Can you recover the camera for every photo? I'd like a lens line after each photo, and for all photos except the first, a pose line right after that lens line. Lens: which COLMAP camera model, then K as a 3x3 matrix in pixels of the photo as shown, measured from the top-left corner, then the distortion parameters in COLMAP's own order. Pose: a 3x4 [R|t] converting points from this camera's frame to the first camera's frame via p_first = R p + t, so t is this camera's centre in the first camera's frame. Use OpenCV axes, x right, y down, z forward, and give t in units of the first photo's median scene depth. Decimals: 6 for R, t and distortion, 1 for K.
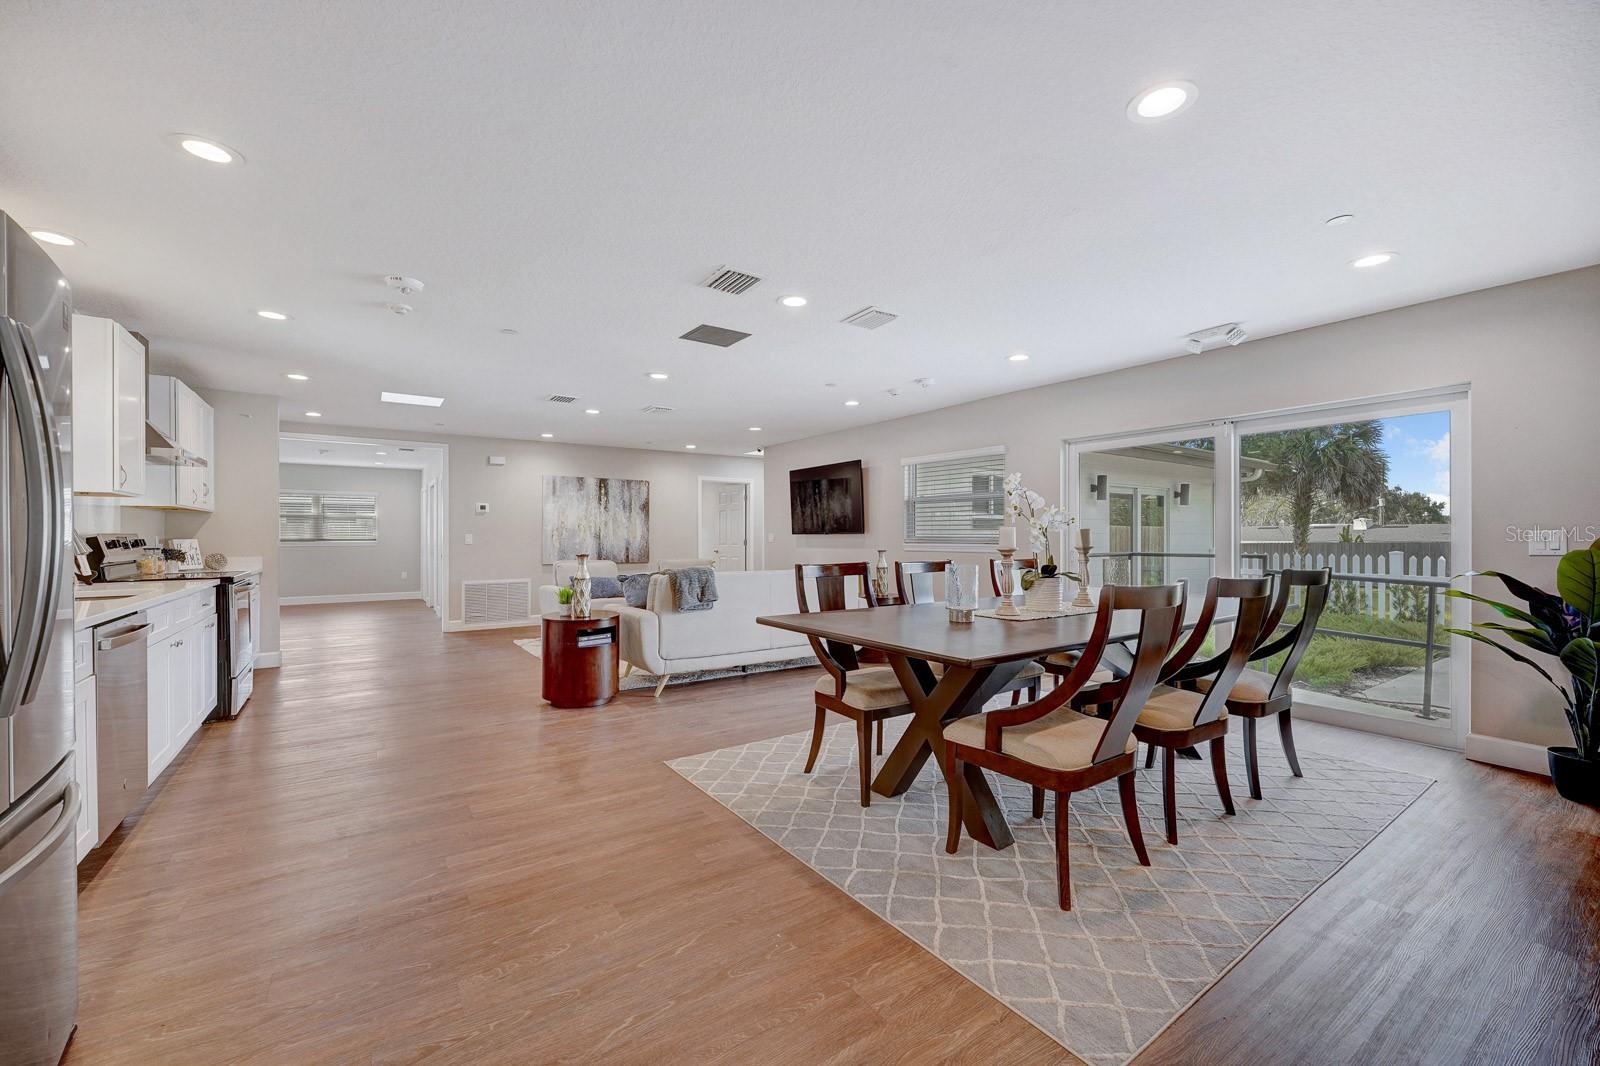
lens RADIAL K [[644.9, 0, 798.4], [0, 644.9, 537.8], [0, 0, 1]] dist [0.000894, -0.000113]
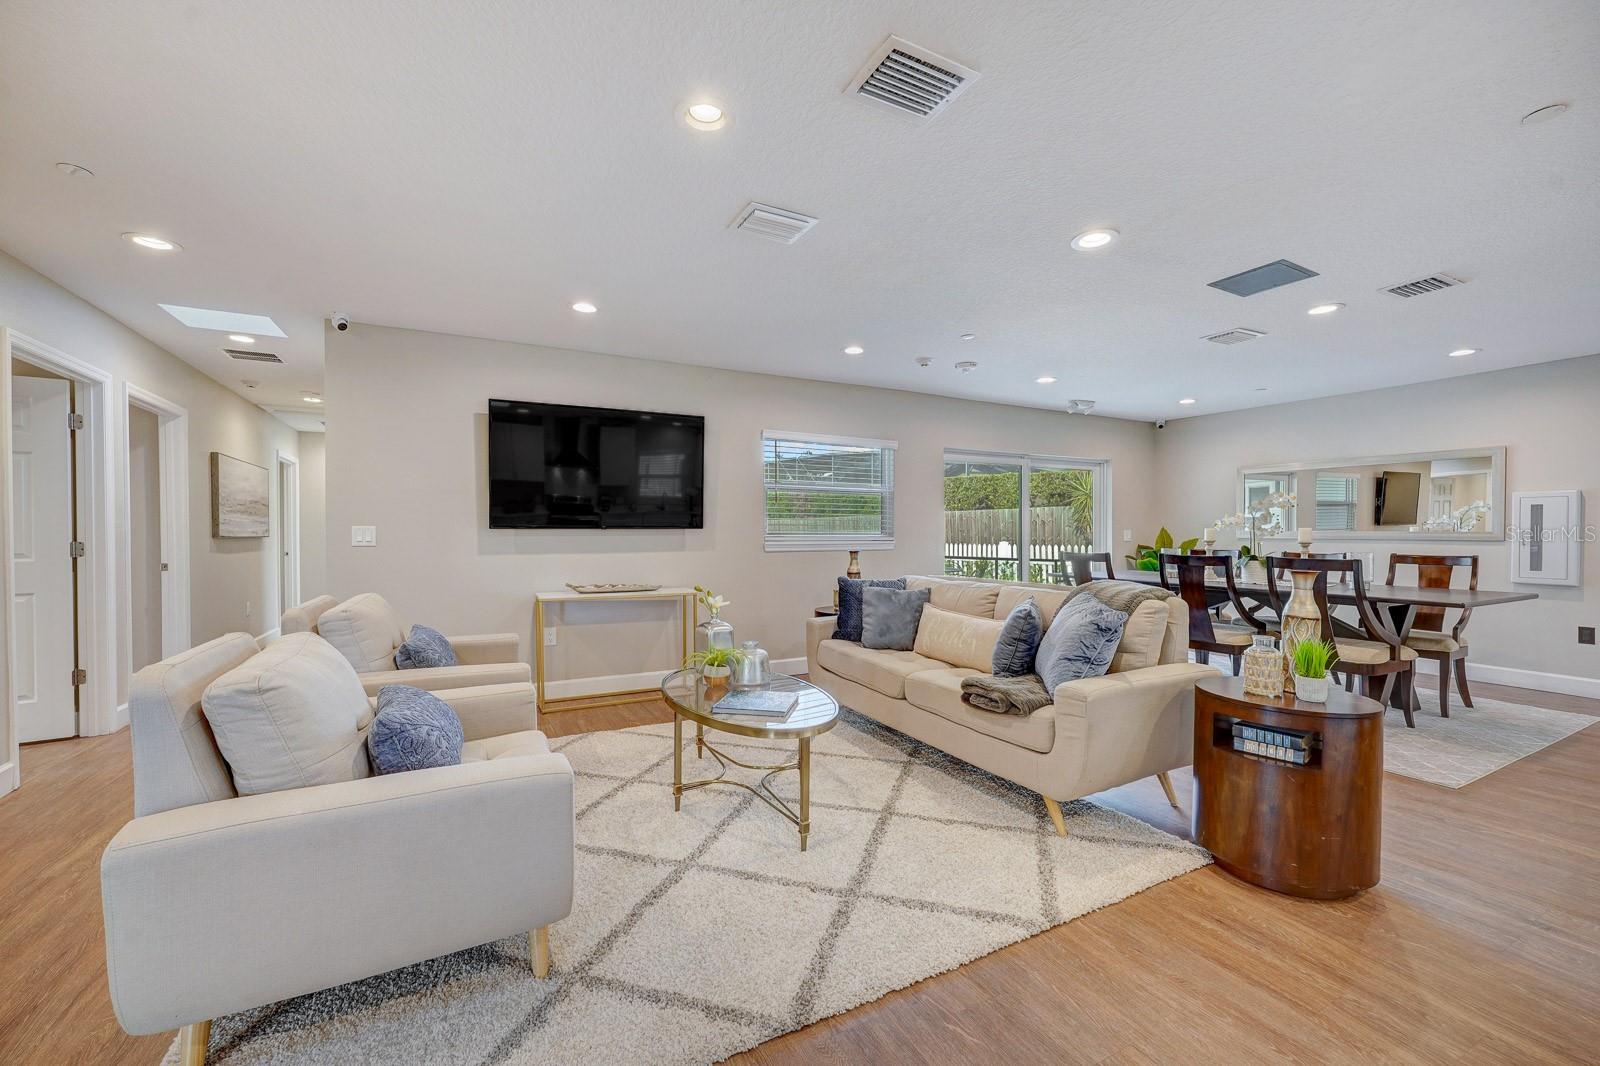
lens RADIAL K [[644.9, 0, 798.4], [0, 644.9, 537.8], [0, 0, 1]] dist [0.000894, -0.000113]
pose [[0.117128, -0.009890, 0.993068, -1.219564], [0.000063, 0.999950, 0.009951, -0.006958], [-0.993117, -0.001103, 0.117123, 1.831515]]
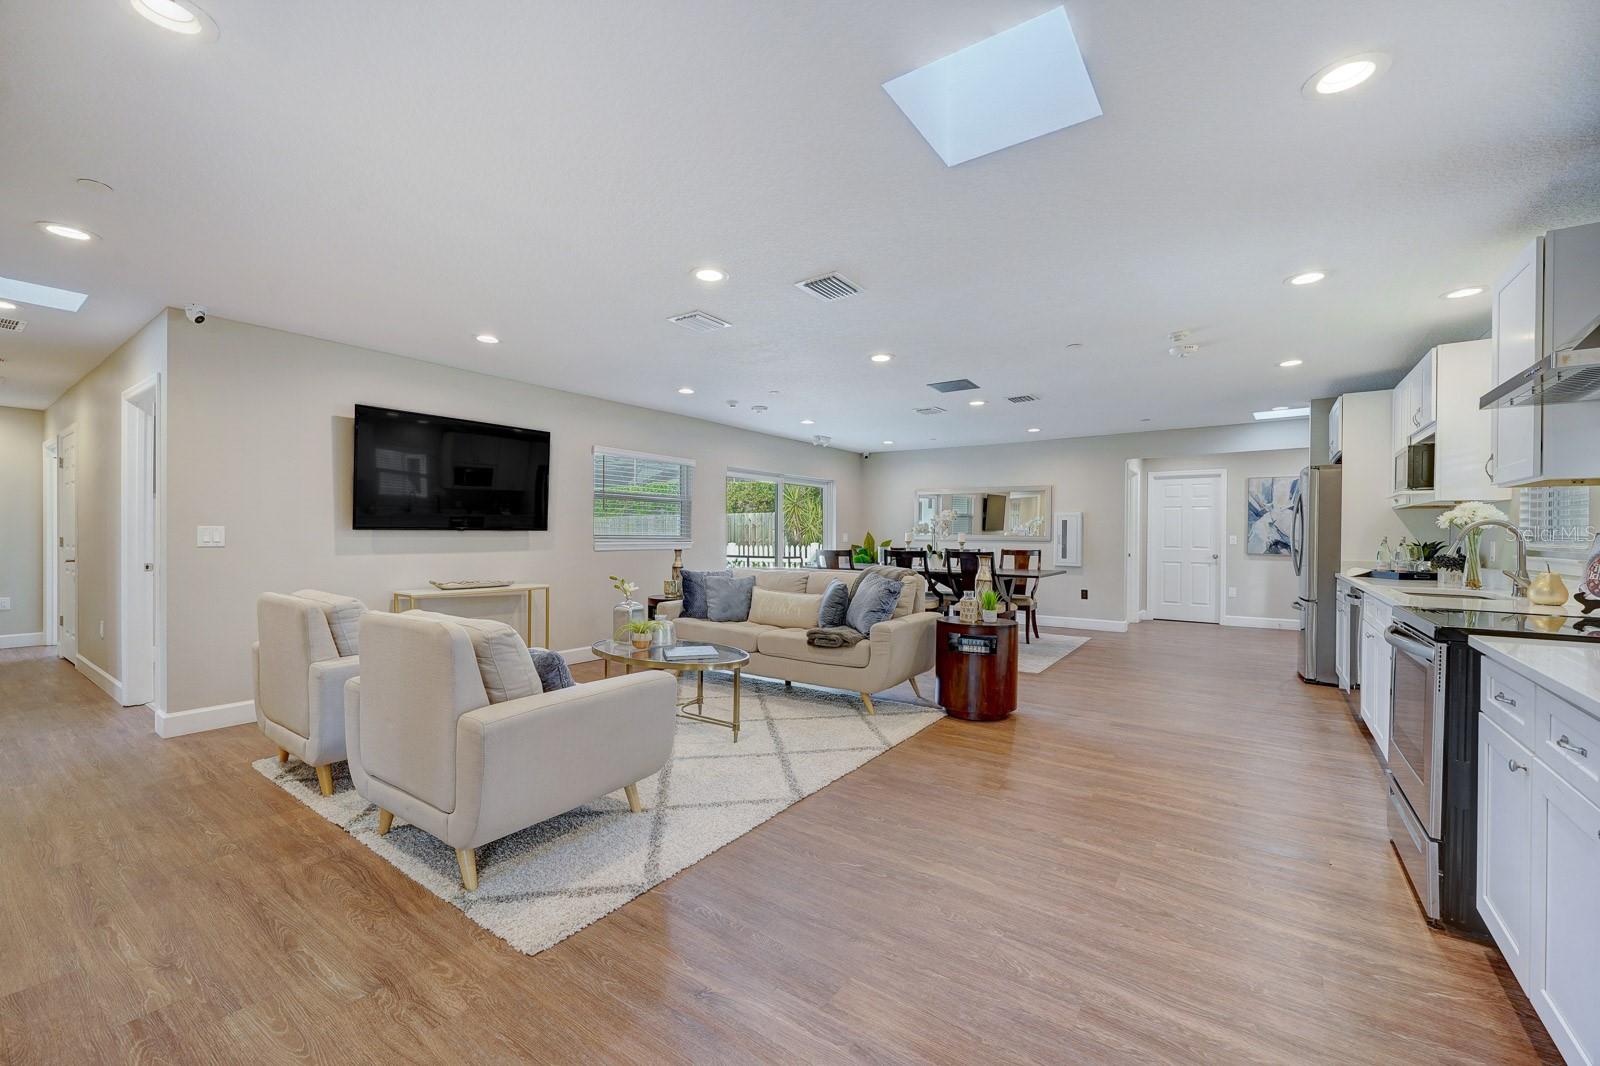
lens RADIAL K [[644.9, 0, 798.4], [0, 644.9, 537.8], [0, 0, 1]] dist [0.000894, -0.000113]
pose [[-0.346289, -0.007108, 0.938101, -1.575249], [-0.005067, 0.999971, 0.005707, -0.007465], [-0.938114, -0.002777, -0.346315, 2.190066]]
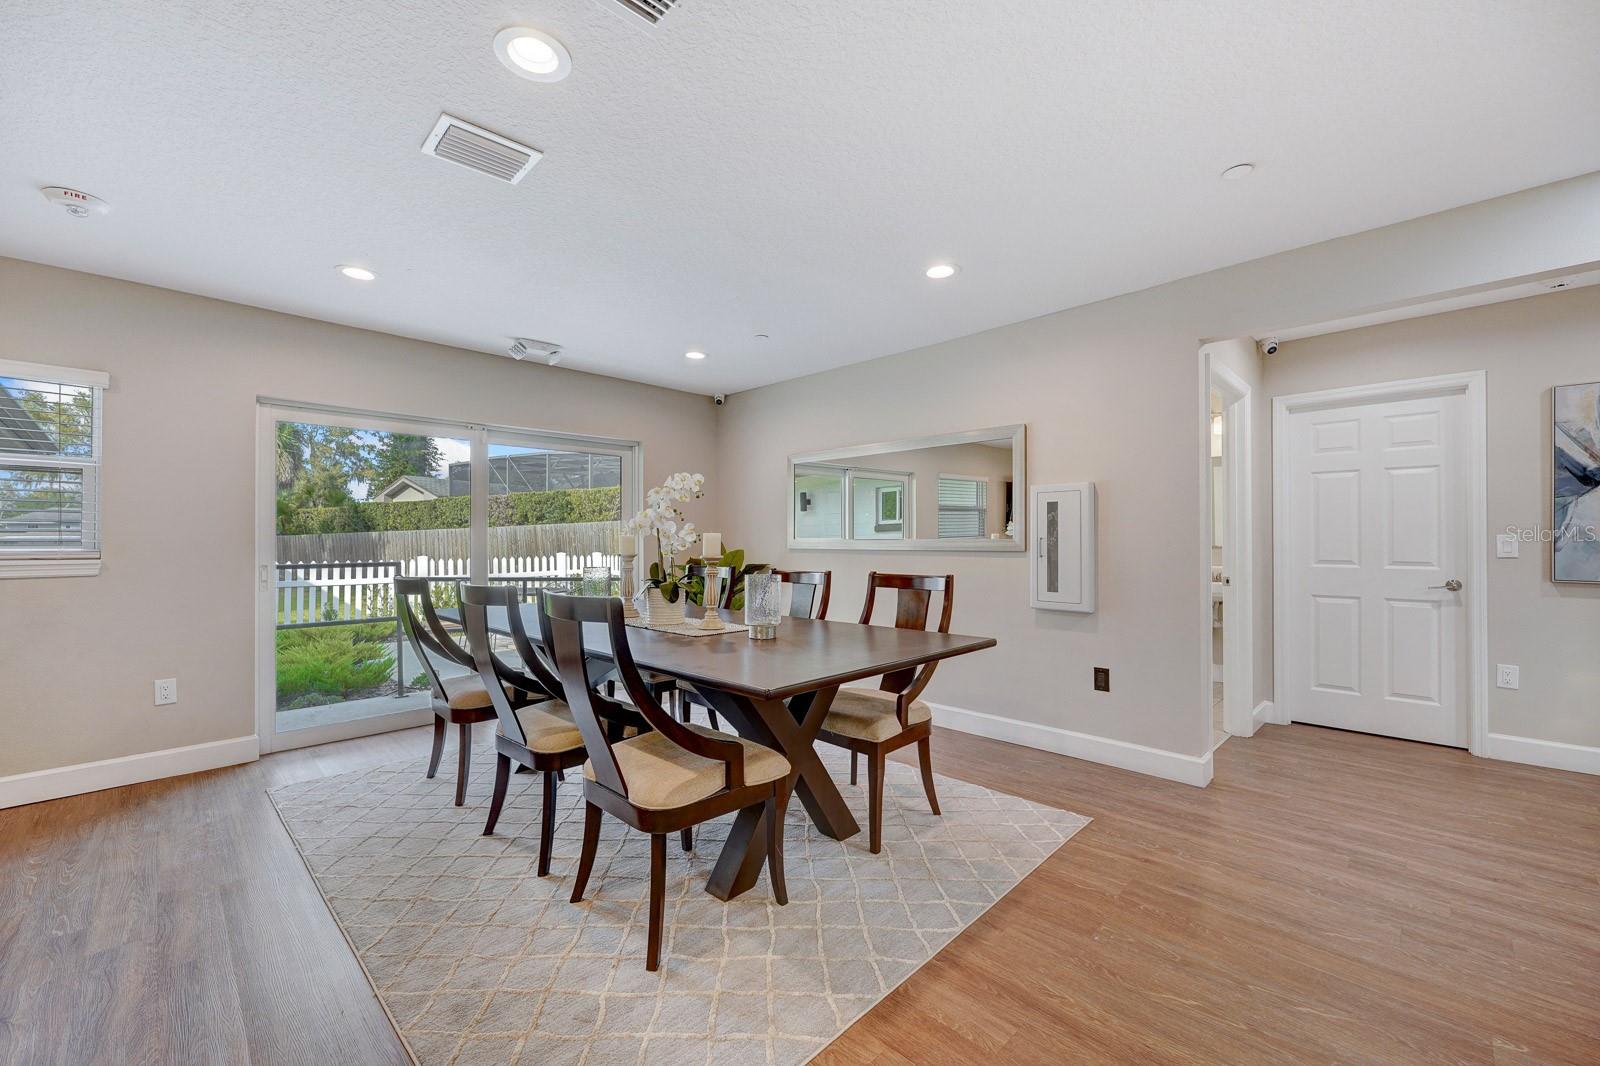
lens RADIAL K [[644.9, 0, 798.4], [0, 644.9, 537.8], [0, 0, 1]] dist [0.000894, -0.000113]
pose [[-0.186123, 0.004494, 0.982516, -0.545100], [0.004318, 0.999984, -0.003756, -0.005568], [-0.982517, 0.003543, -0.186140, 0.953300]]
